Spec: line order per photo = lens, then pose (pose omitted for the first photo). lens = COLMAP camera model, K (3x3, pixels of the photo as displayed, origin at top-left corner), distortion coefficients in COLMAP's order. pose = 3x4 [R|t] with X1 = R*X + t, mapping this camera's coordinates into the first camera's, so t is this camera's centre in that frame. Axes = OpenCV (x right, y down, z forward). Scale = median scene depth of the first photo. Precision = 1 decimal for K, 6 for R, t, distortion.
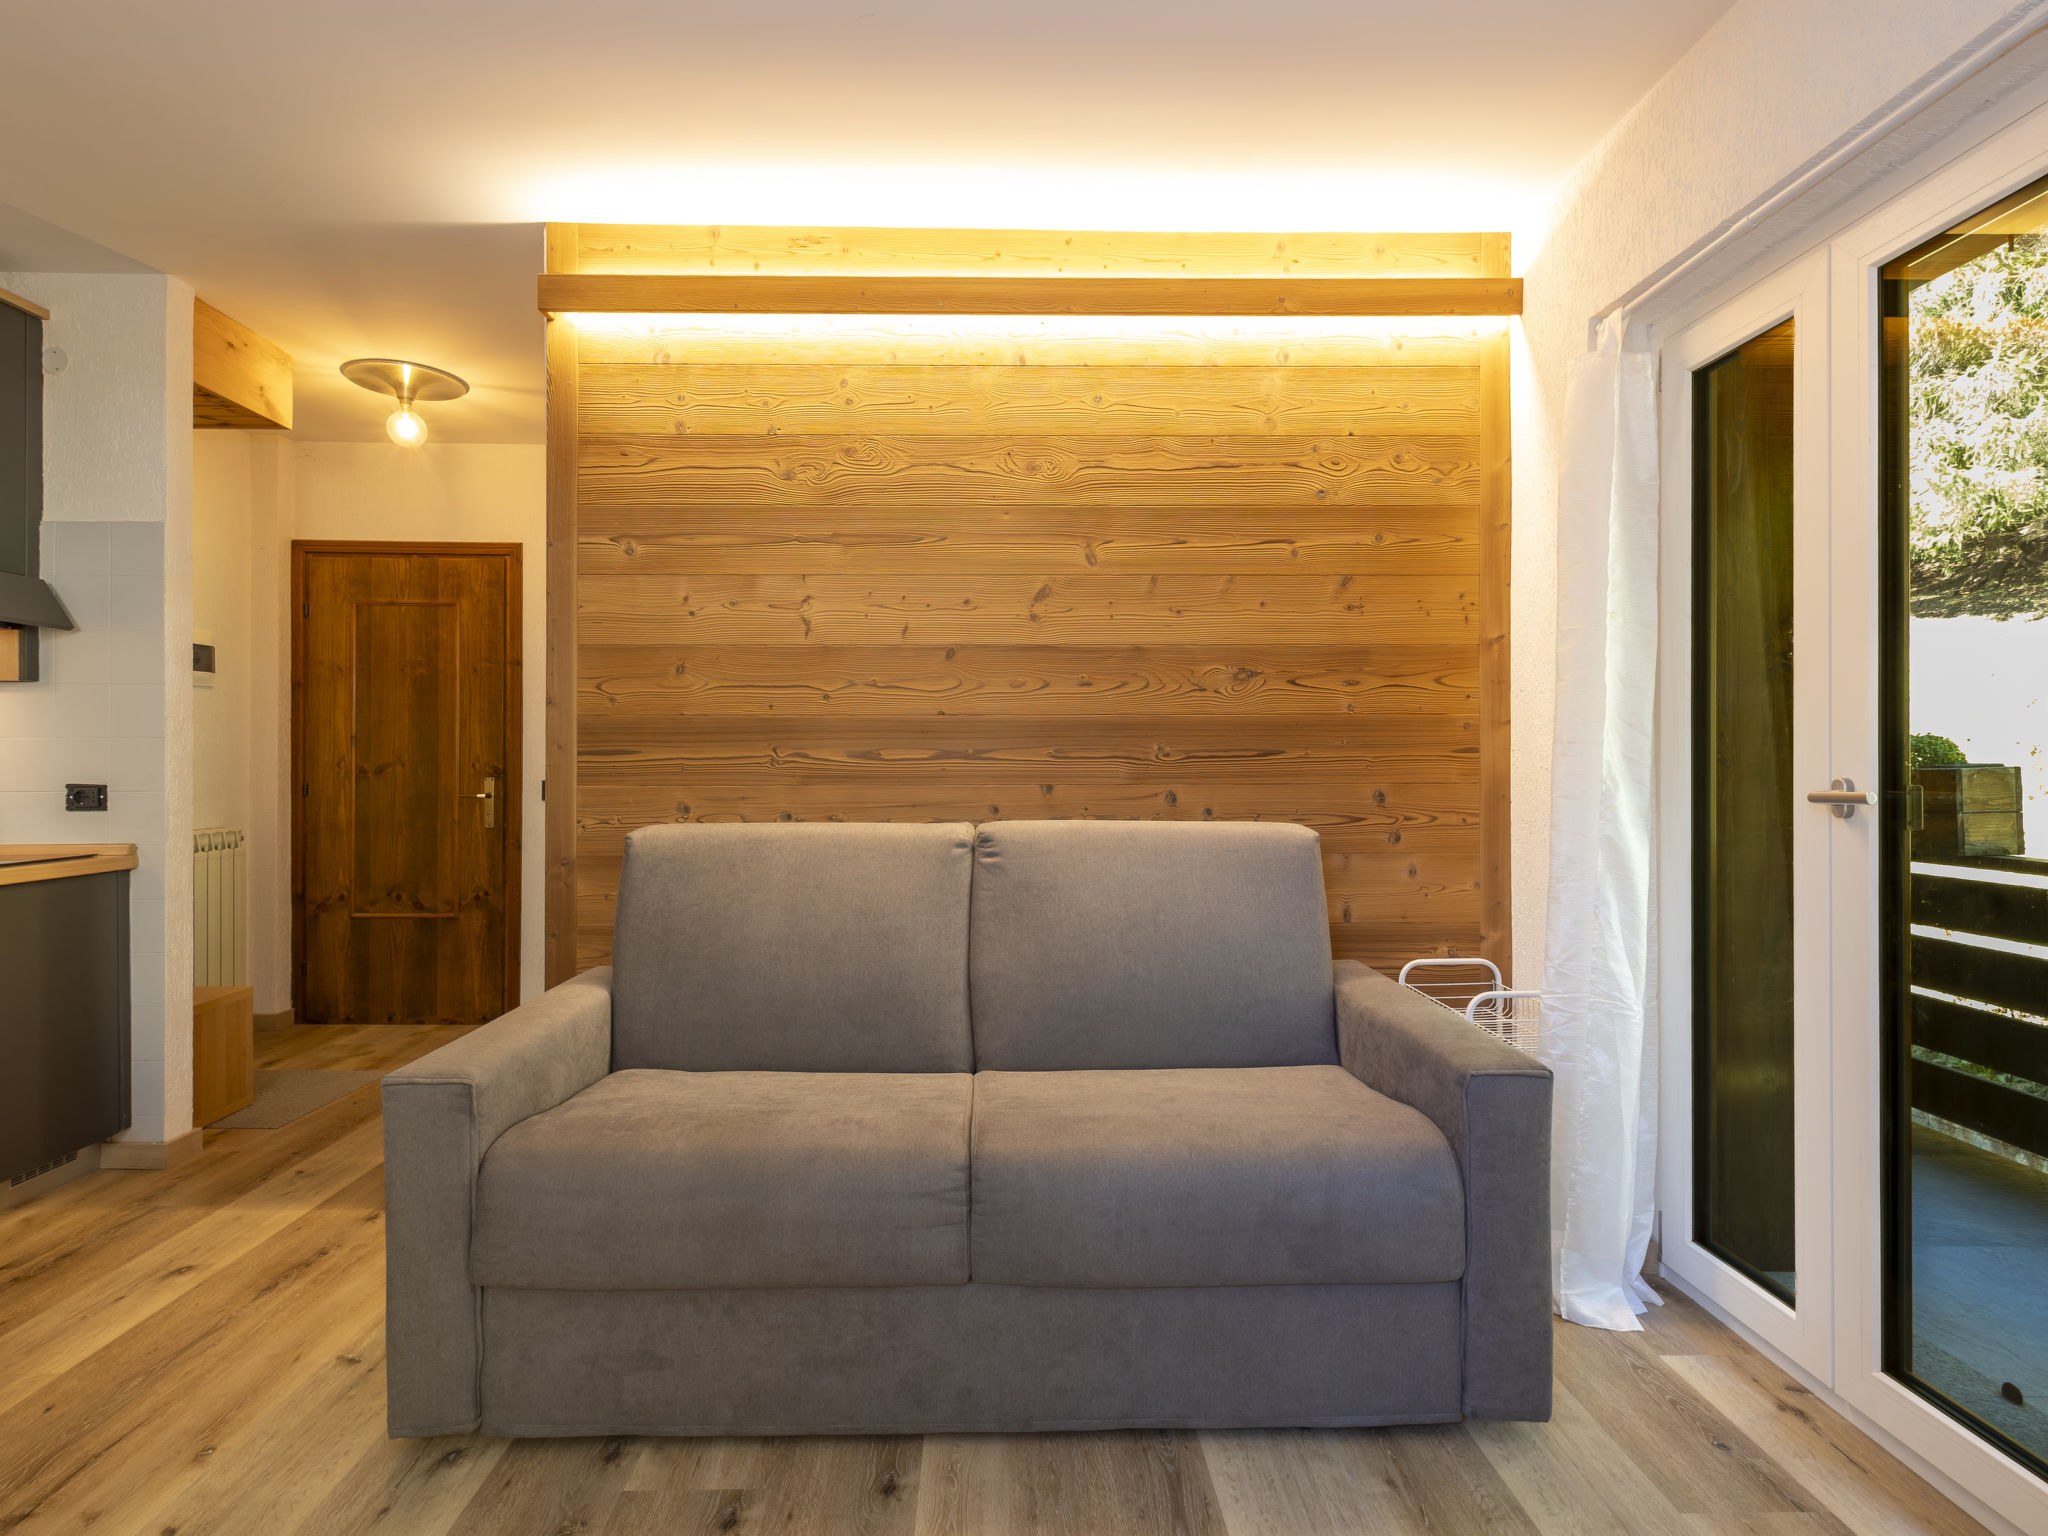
lens RADIAL K [[1072.0, 0, 1001.1], [0, 1072.0, 757.7], [0, 0, 1]] dist [0.002606, -0.000041]
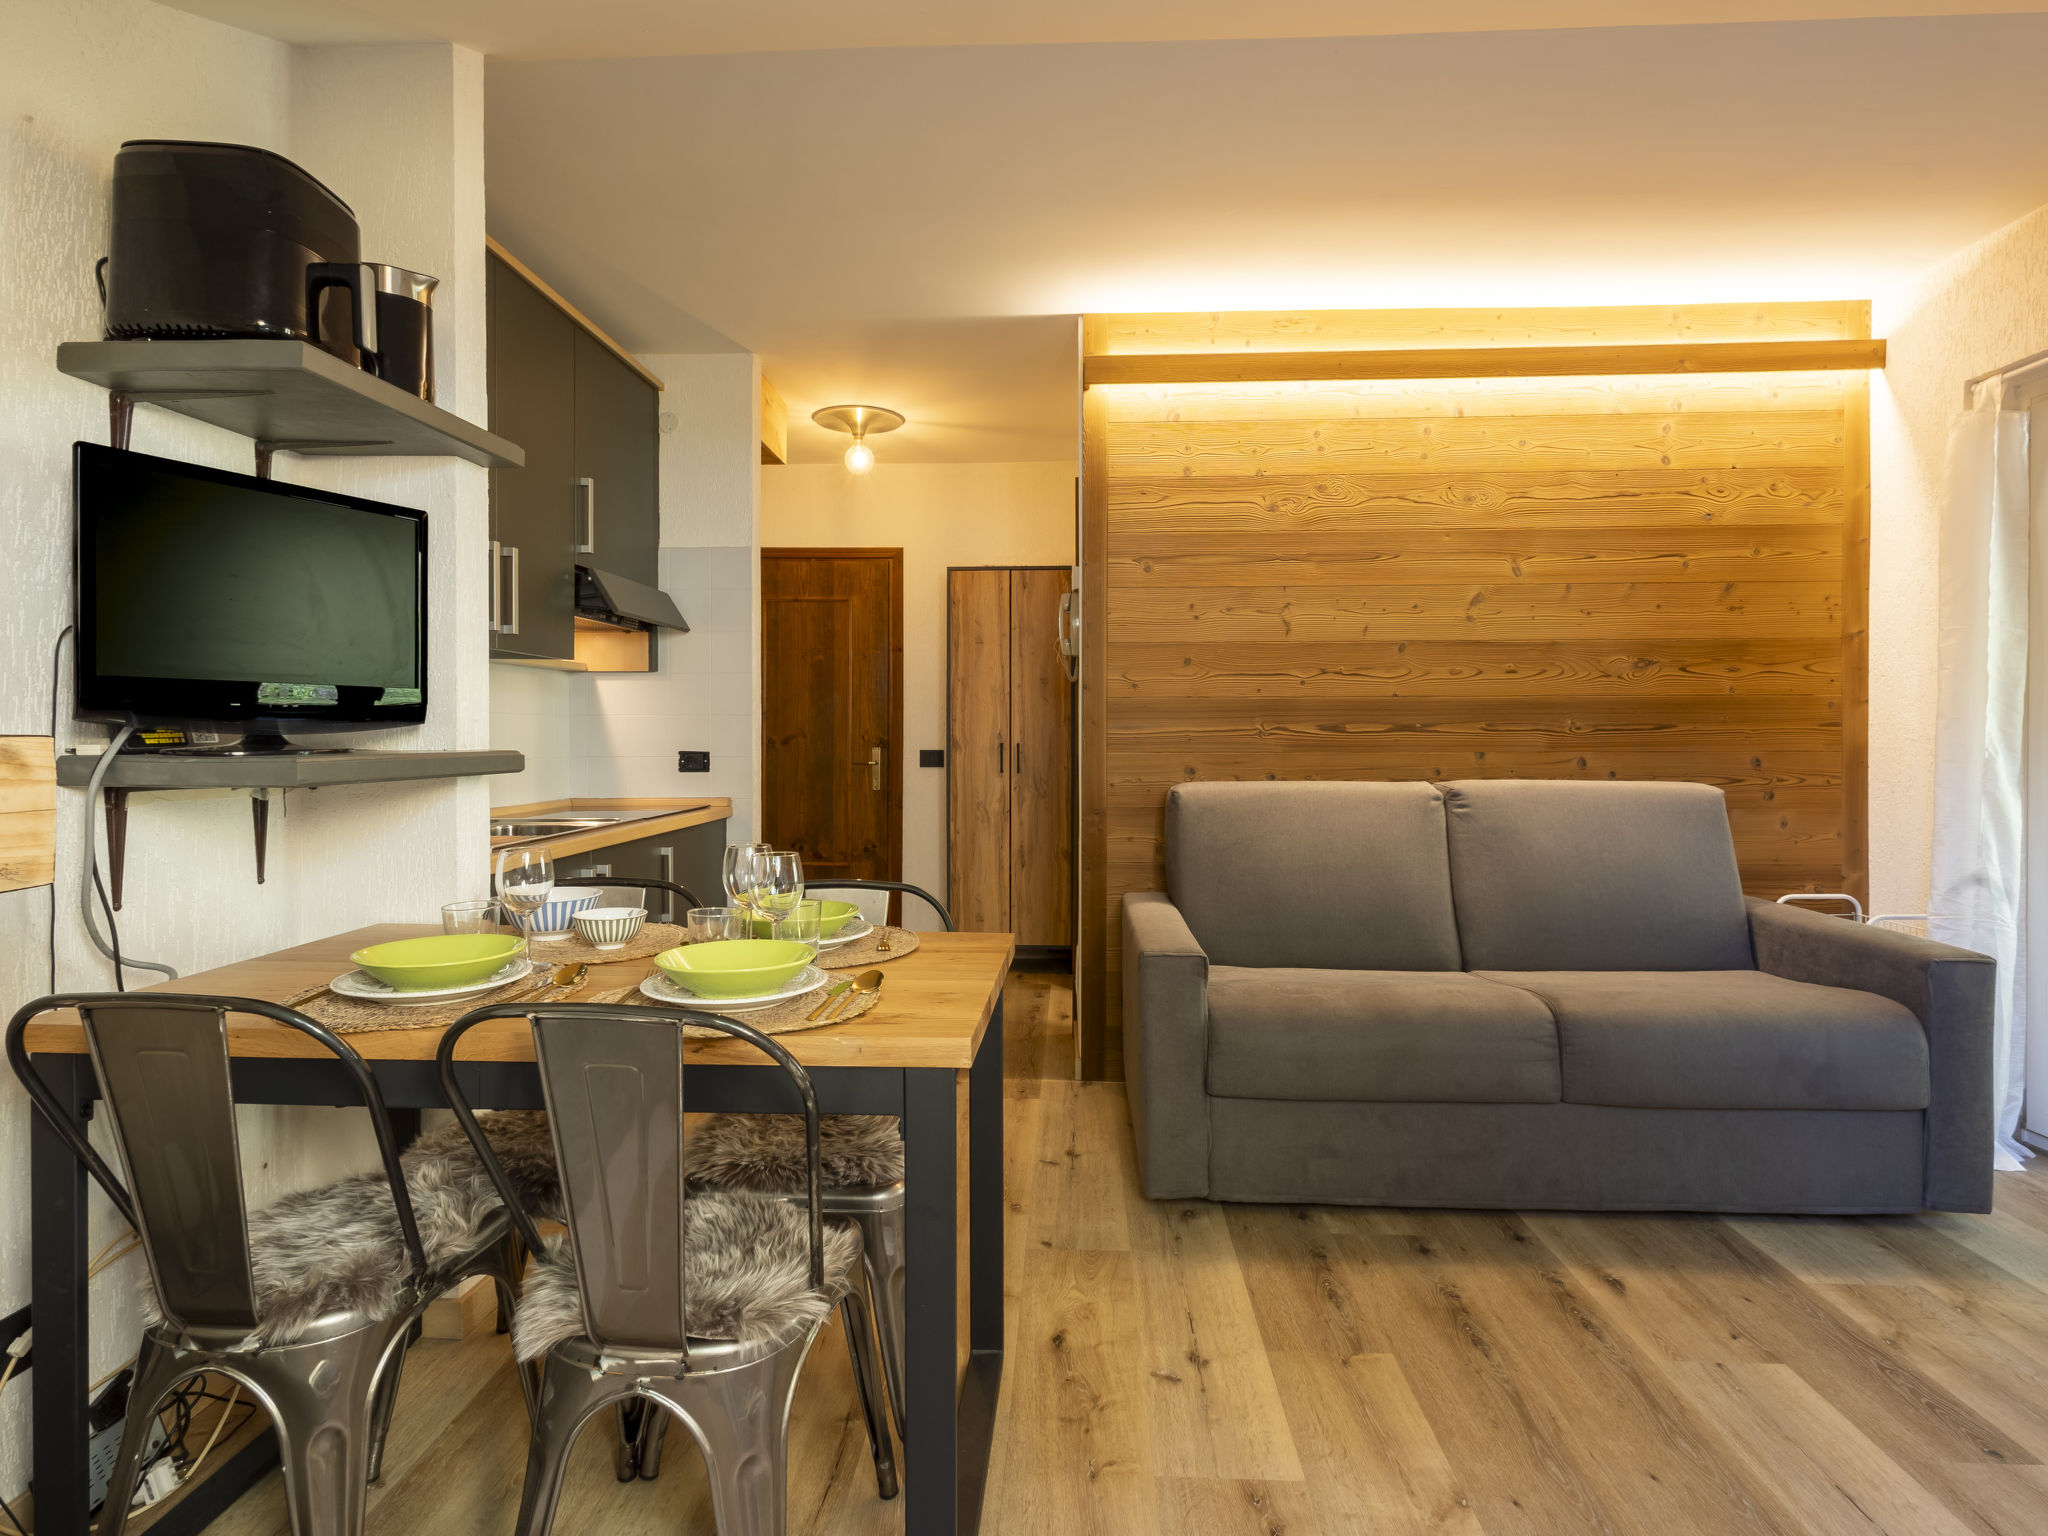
lens RADIAL K [[1072.0, 0, 1025.5], [0, 1072.0, 741.0], [0, 0, 1]] dist [0.002606, -0.000041]
pose [[0.998010, 0.000636, -0.063057, -0.407578], [-0.000063, 0.999959, 0.009084, 0.000867], [0.063060, -0.009062, 0.997969, -0.284078]]
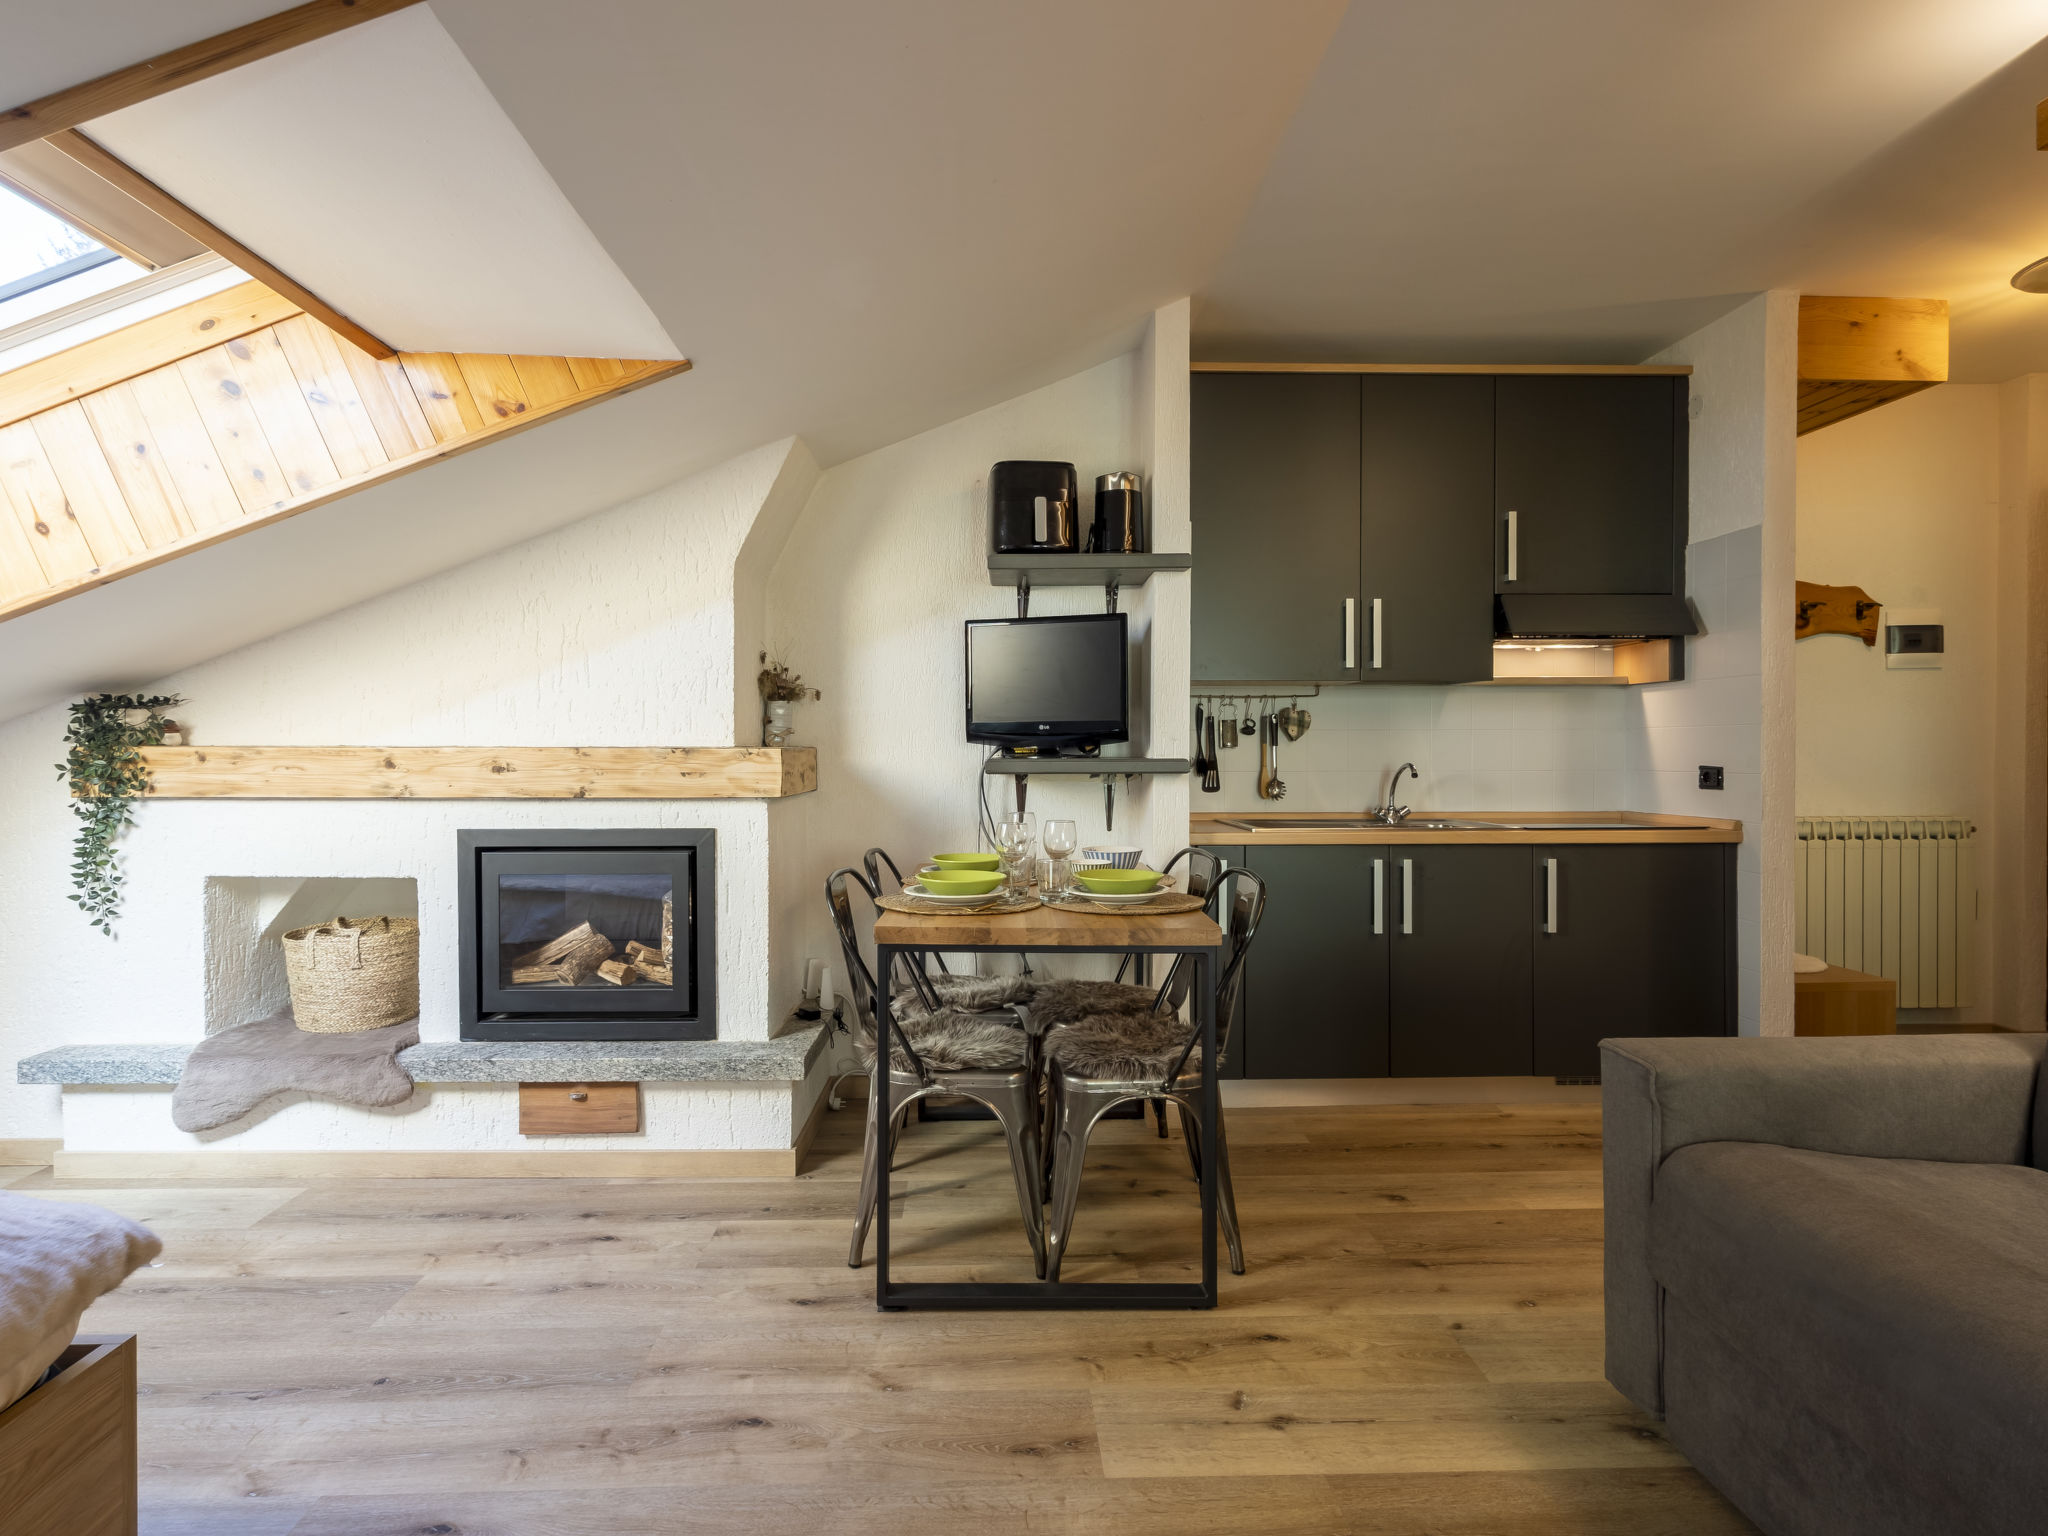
lens RADIAL K [[1072.0, 0, 1022.3], [0, 1072.0, 763.3], [0, 0, 1]] dist [0.002606, -0.000041]
pose [[0.017295, 0.013279, -0.999762, 0.314402], [0.003842, 0.999904, 0.013347, 0.003684], [0.999843, -0.004072, 0.017242, 0.262727]]
